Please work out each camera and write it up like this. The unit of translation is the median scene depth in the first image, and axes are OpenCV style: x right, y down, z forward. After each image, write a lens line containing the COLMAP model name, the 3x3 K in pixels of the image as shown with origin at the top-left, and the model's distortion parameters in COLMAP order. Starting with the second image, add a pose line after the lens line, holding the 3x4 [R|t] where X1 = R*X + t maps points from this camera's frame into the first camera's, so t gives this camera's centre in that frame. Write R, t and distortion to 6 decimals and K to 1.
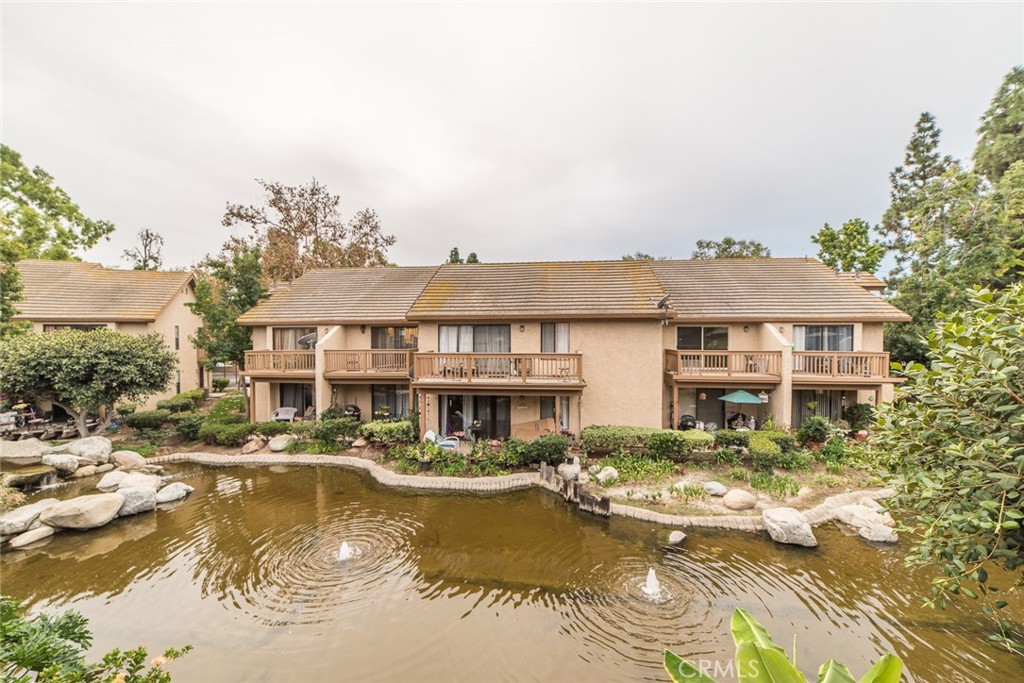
lens RADIAL K [[397.1, 0, 511.0], [0, 397.1, 343.0], [0, 0, 1]] dist [0.003009, -0.000064]
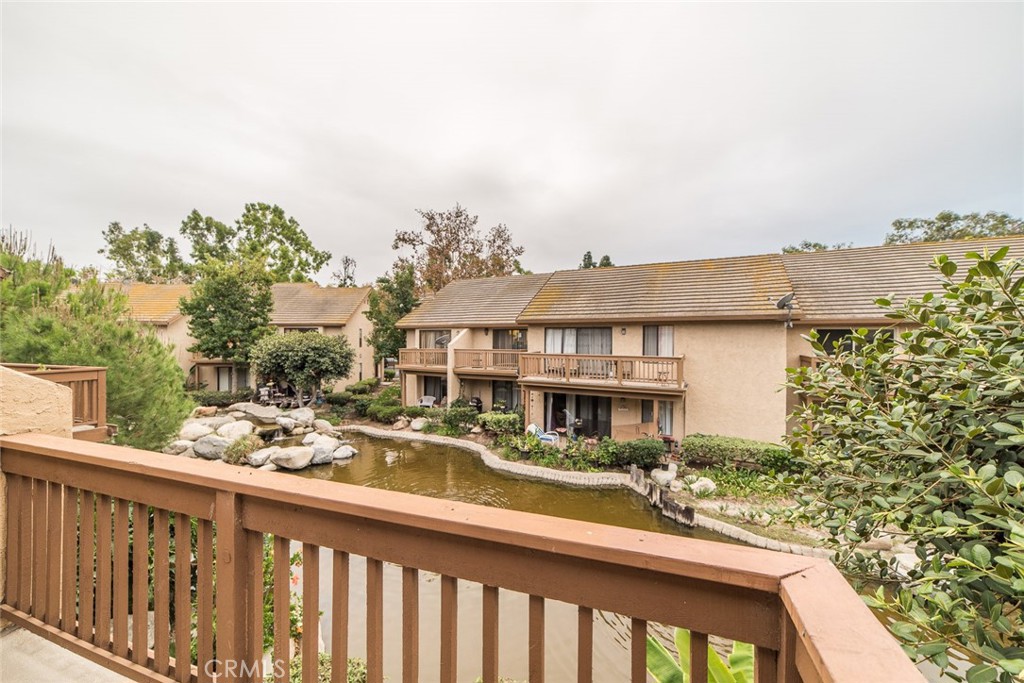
lens RADIAL K [[397.1, 0, 514.5], [0, 397.1, 338.7], [0, 0, 1]] dist [0.003009, -0.000064]
pose [[0.931866, 0.007794, -0.362720, 0.136106], [-0.013136, 0.999838, -0.012265, -0.001565], [0.362566, 0.016194, 0.931817, -0.042266]]
